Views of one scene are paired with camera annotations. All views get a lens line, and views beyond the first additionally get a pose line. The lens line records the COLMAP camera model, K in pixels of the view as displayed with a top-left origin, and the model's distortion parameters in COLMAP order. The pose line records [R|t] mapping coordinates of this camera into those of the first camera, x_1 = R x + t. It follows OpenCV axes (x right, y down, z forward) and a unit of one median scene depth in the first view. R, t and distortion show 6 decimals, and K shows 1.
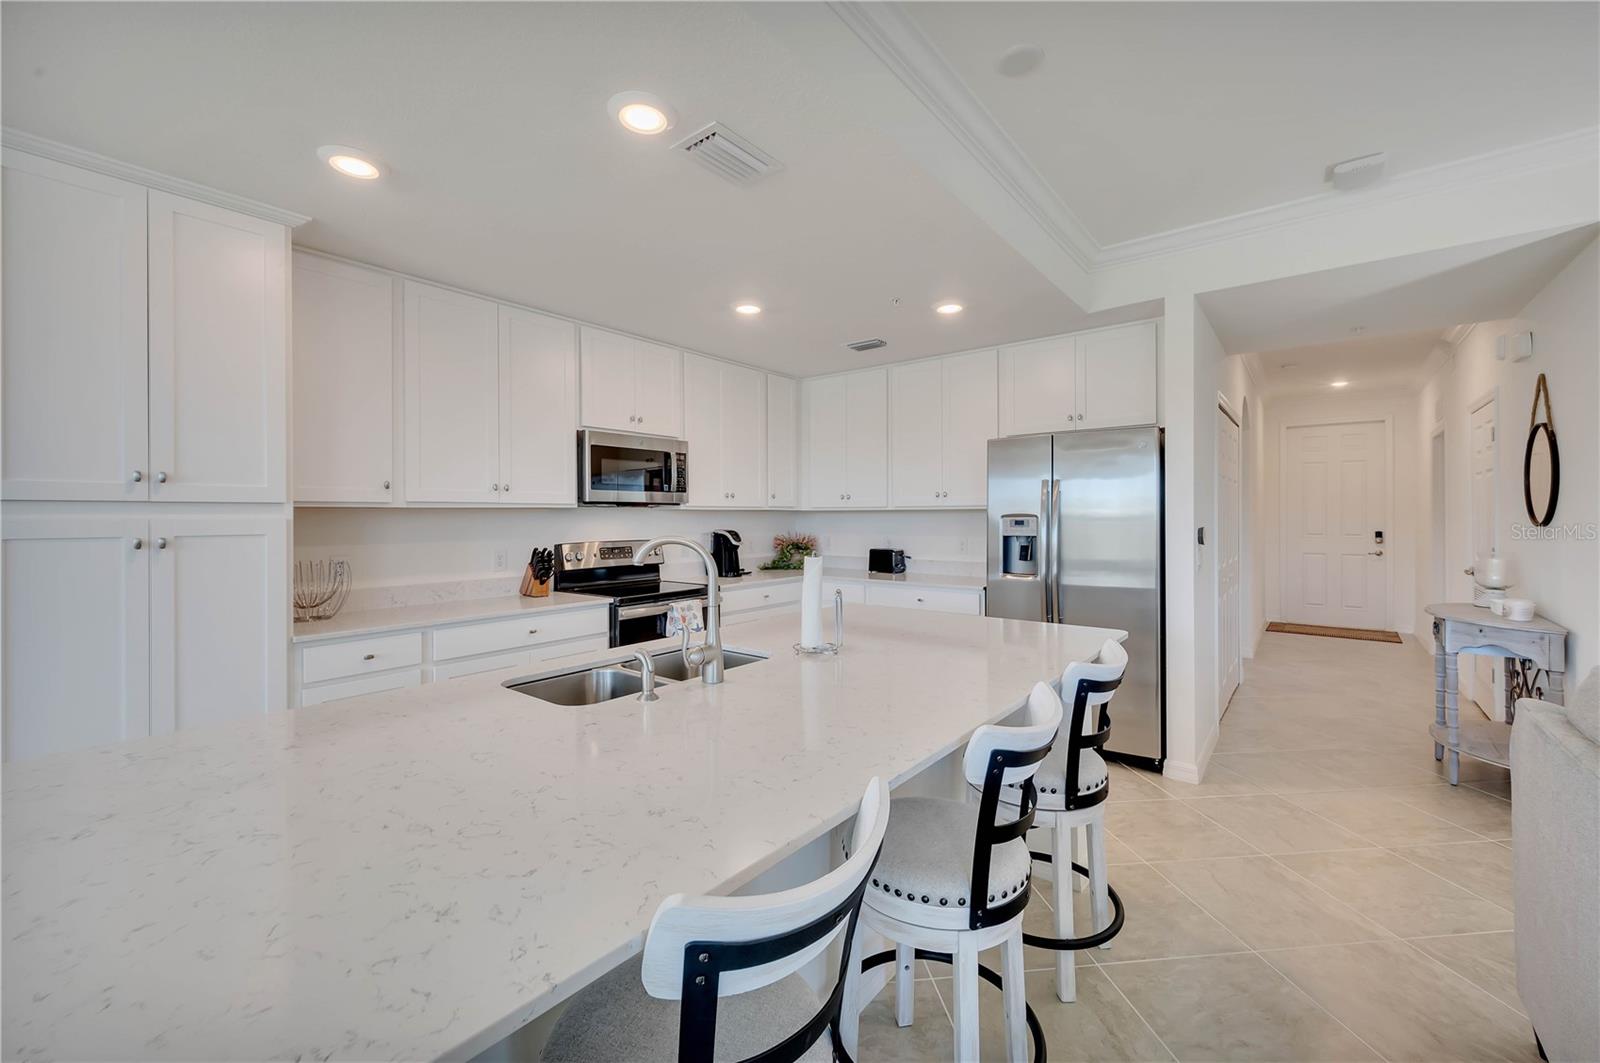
lens RADIAL K [[642.9, 0, 799.4], [0, 642.9, 513.8], [0, 0, 1]] dist [-0.001352, -0.000184]
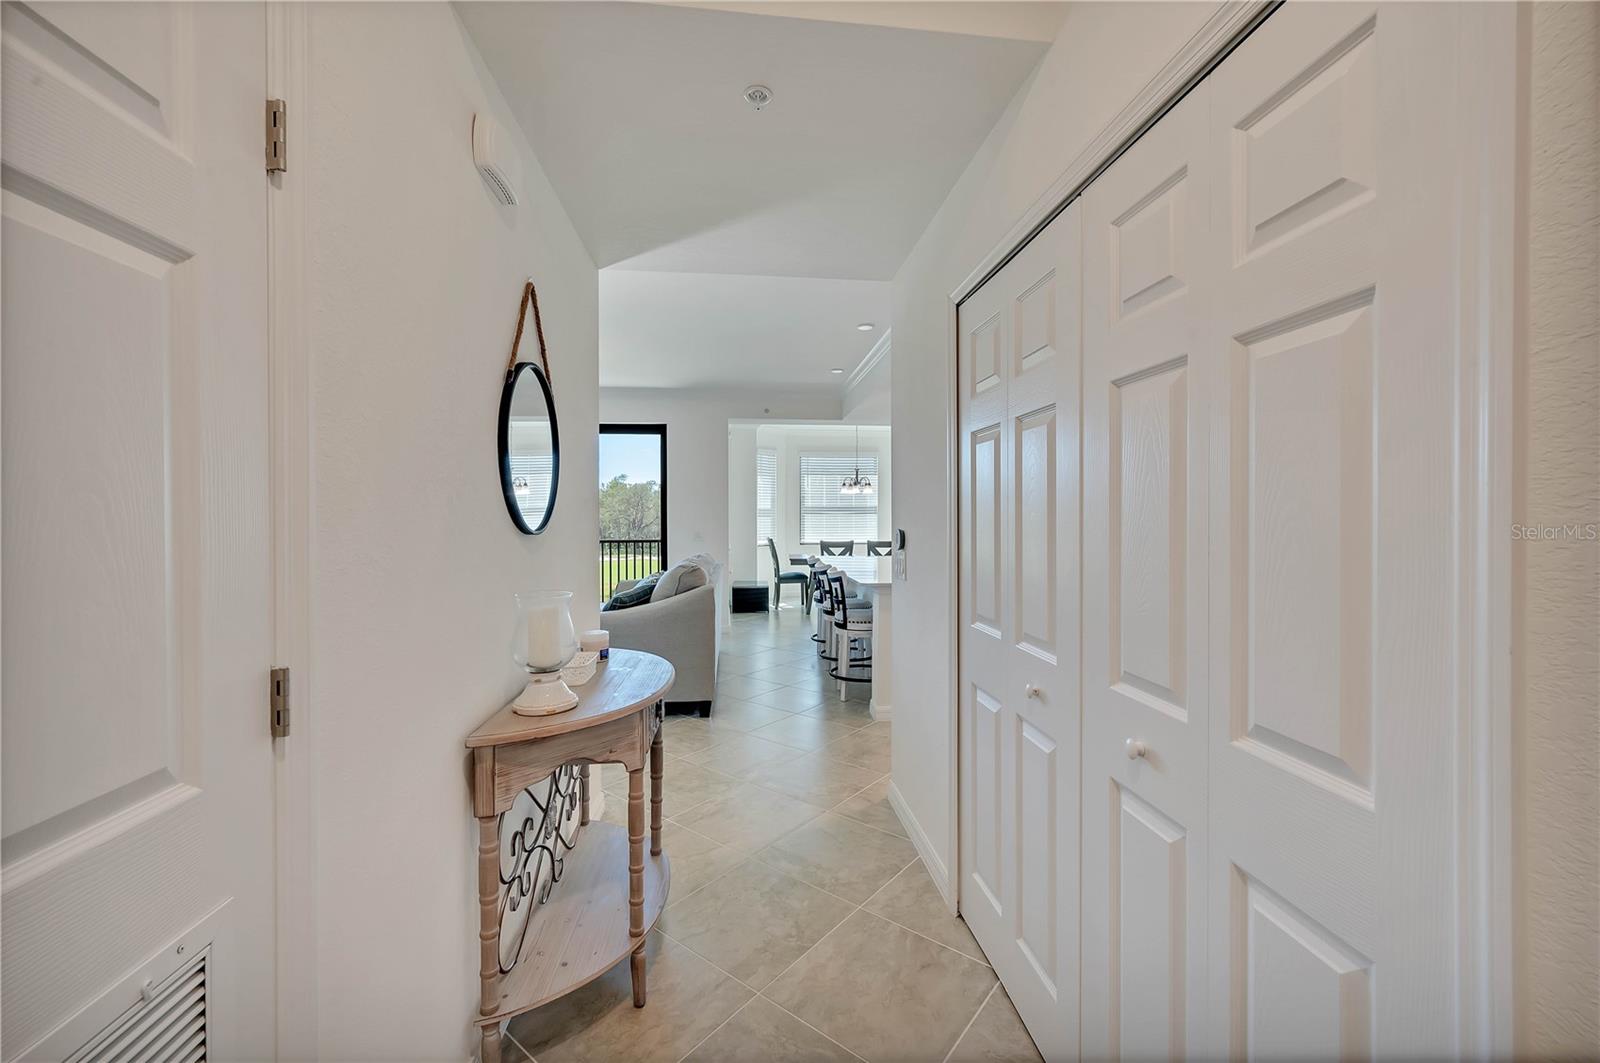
lens RADIAL K [[642.5, 0, 796.0], [0, 642.5, 524.0], [0, 0, 1]] dist [-0.000175, 0.000289]
pose [[-0.718620, 0.006037, -0.695377, 1.213877], [0.001706, 0.999975, 0.006918, 0.006586], [0.695401, 0.003785, -0.718612, 1.397069]]
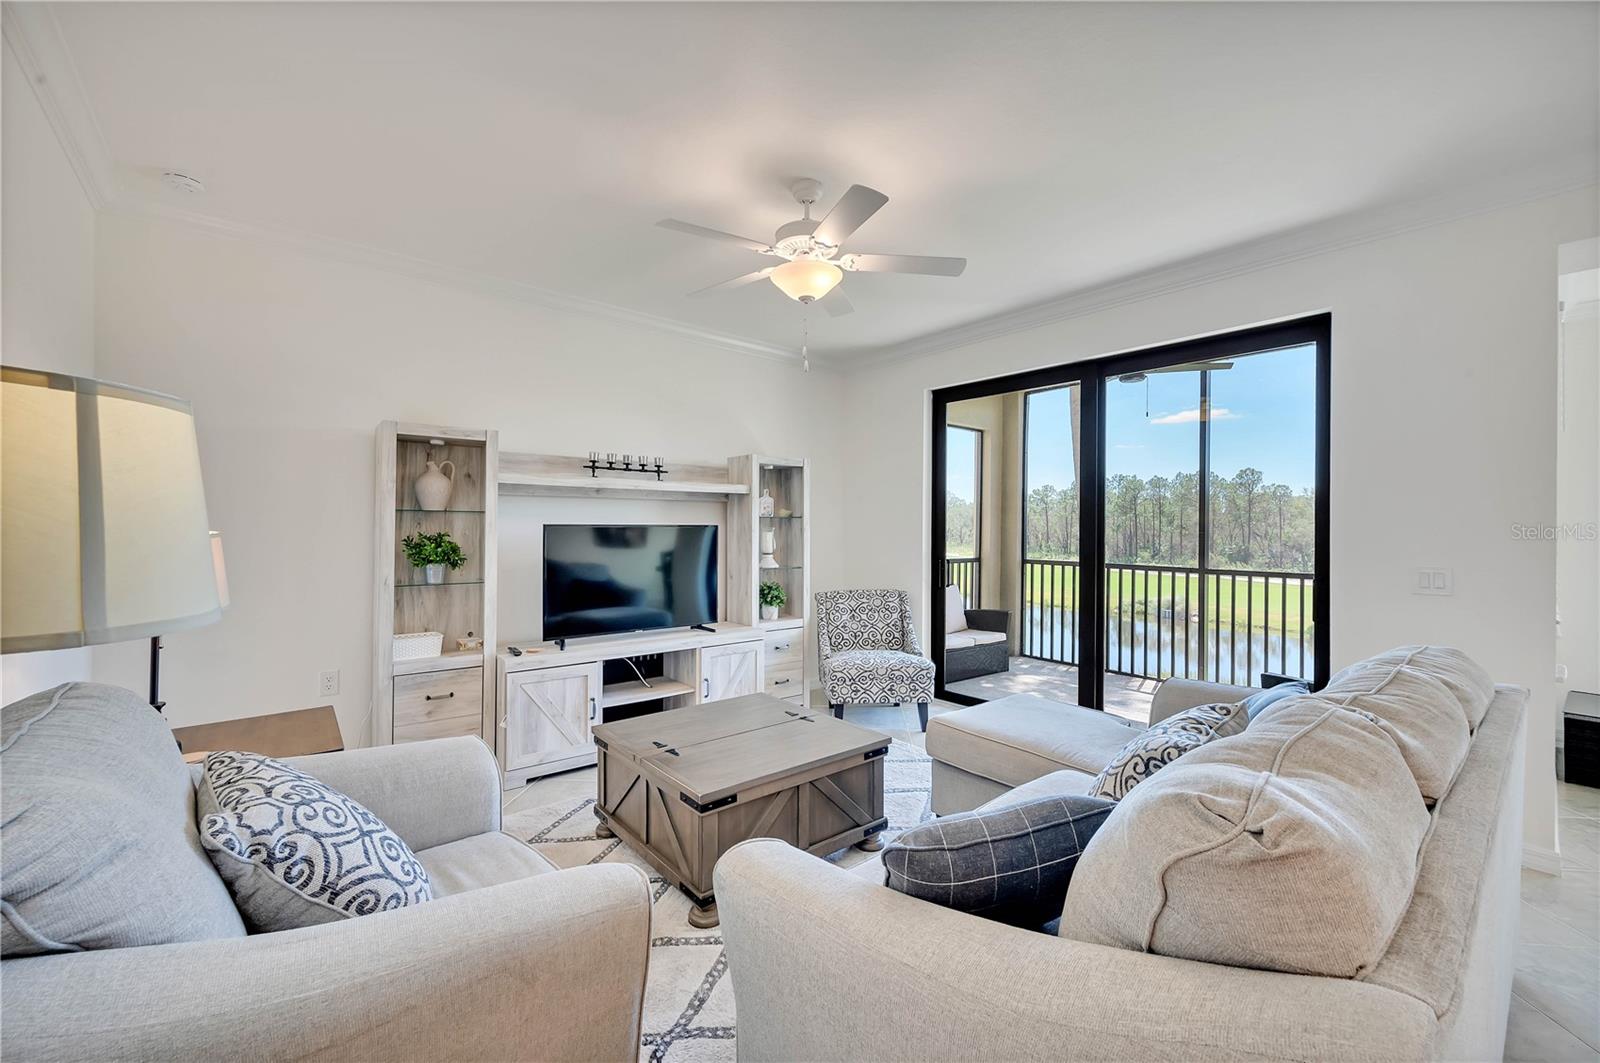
lens RADIAL K [[640.8, 0, 798.2], [0, 640.8, 527.0], [0, 0, 1]] dist [-0.000032, 0.000057]
pose [[-0.981455, -0.005899, 0.191600, 0.624145], [-0.005909, 0.999982, 0.000518, -0.000036], [-0.191599, -0.000623, -0.981473, 0.633347]]
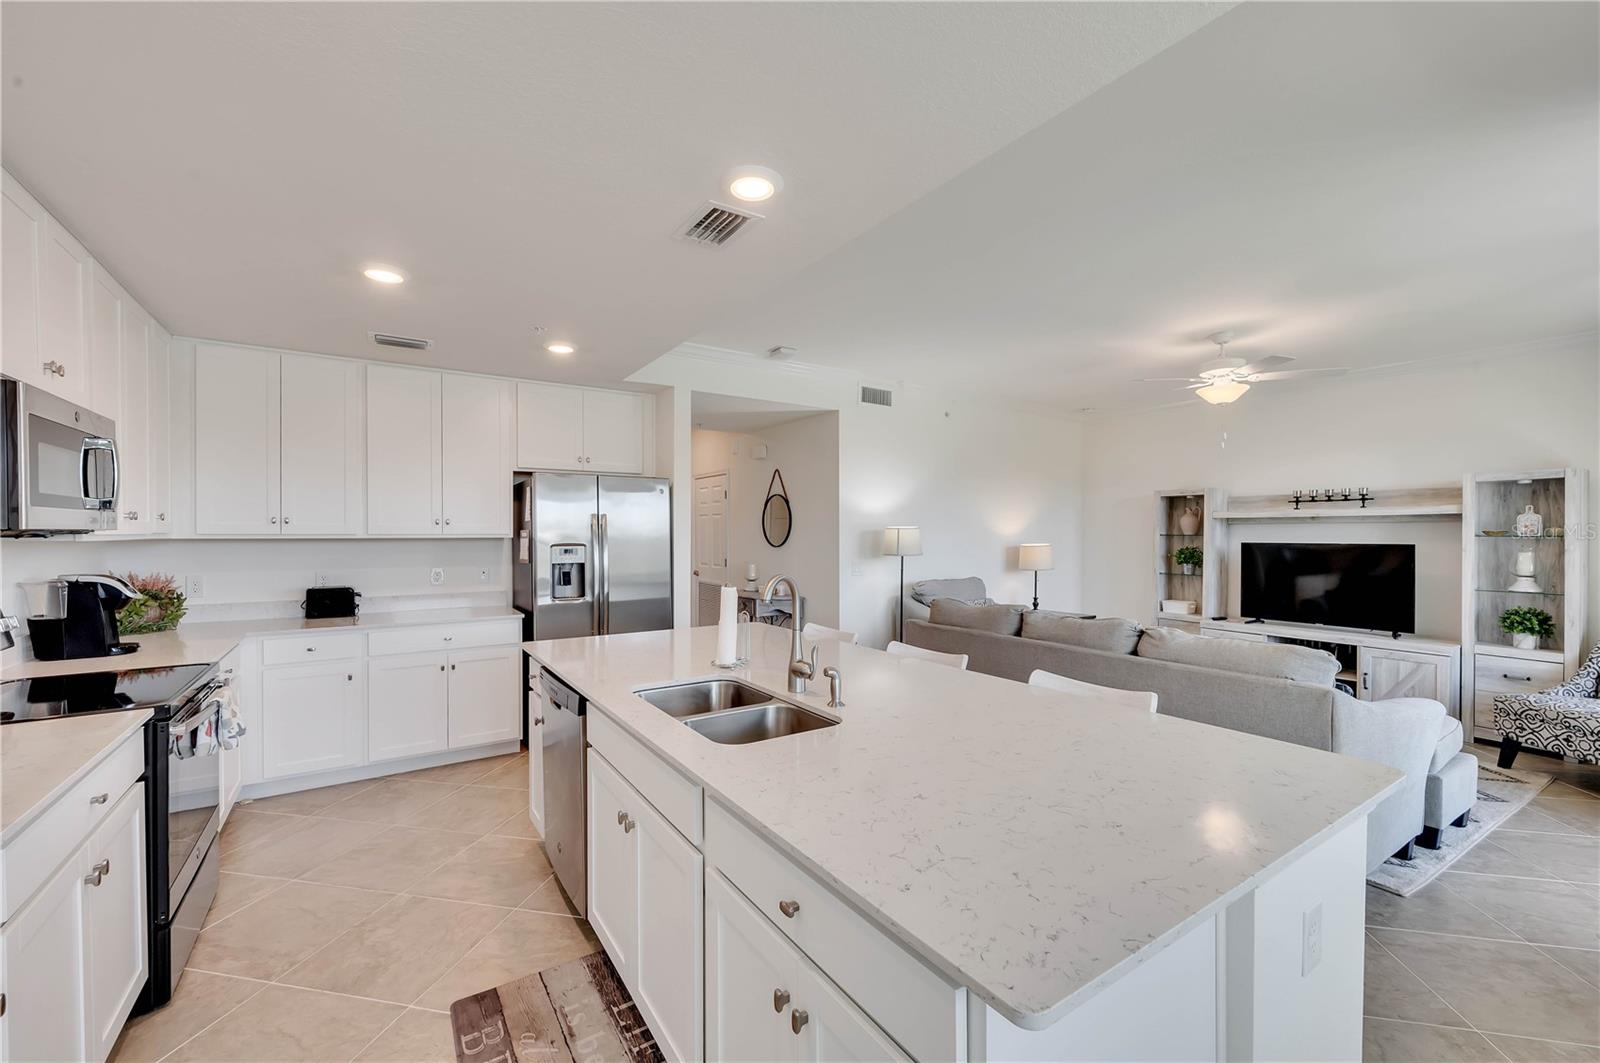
lens RADIAL K [[645.2, 0, 796.8], [0, 645.2, 537.3], [0, 0, 1]] dist [-0.000052, 0.000359]
pose [[0.305885, -0.003620, 0.952062, -0.612113], [-0.003715, 0.999981, 0.004995, -0.018003], [-0.952061, -0.005065, 0.305866, 0.291635]]
